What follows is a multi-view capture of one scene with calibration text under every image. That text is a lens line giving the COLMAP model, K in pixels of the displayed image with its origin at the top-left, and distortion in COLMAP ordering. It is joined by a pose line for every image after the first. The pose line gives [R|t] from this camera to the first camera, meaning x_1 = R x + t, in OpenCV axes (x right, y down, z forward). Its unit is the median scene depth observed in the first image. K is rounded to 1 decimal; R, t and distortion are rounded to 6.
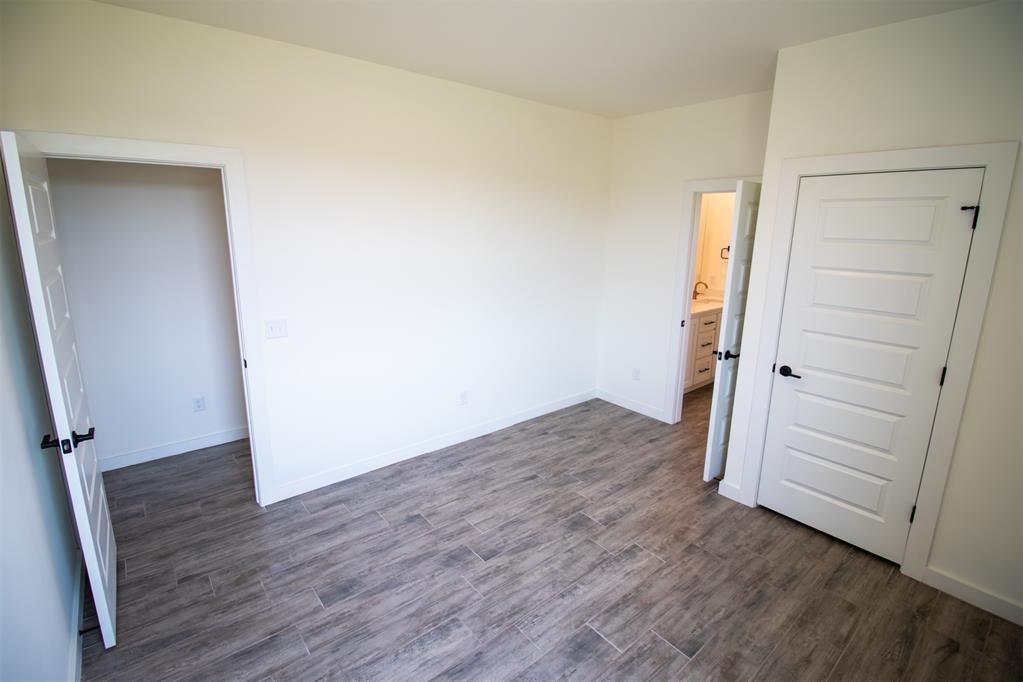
lens RADIAL K [[473.6, 0, 507.4], [0, 473.6, 326.9], [0, 0, 1]] dist [-0.000923, -0.000238]
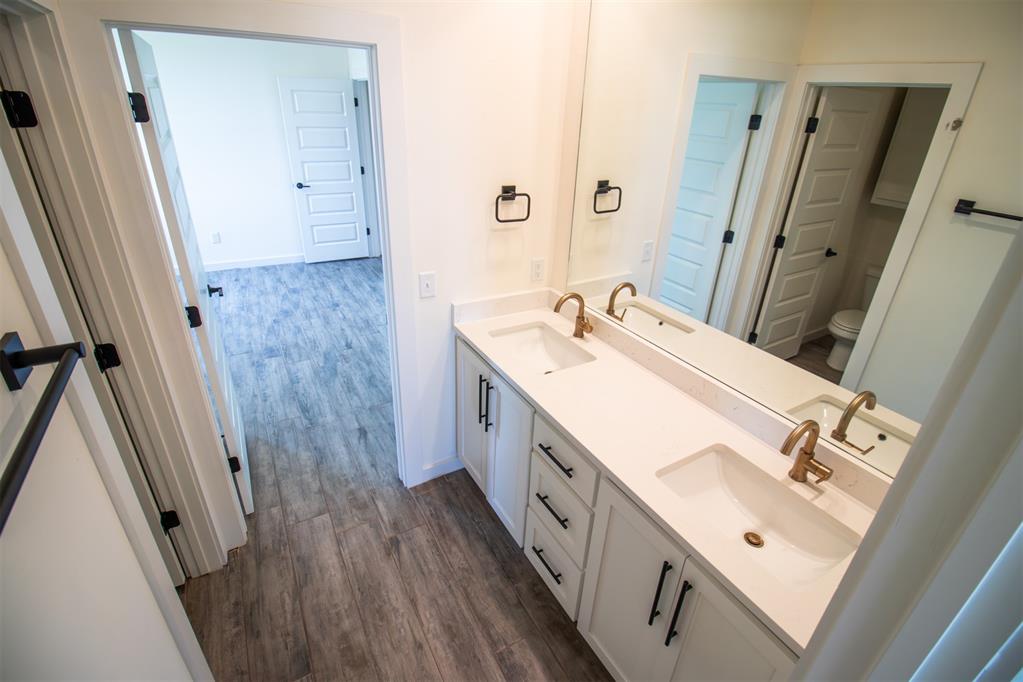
lens RADIAL K [[473.6, 0, 507.4], [0, 473.6, 326.9], [0, 0, 1]] dist [-0.000923, -0.000238]
pose [[-0.167155, 0.402238, -0.900147, 1.145231], [-0.245145, 0.867363, 0.433111, -0.361806], [0.954968, 0.293063, -0.046377, 1.594974]]
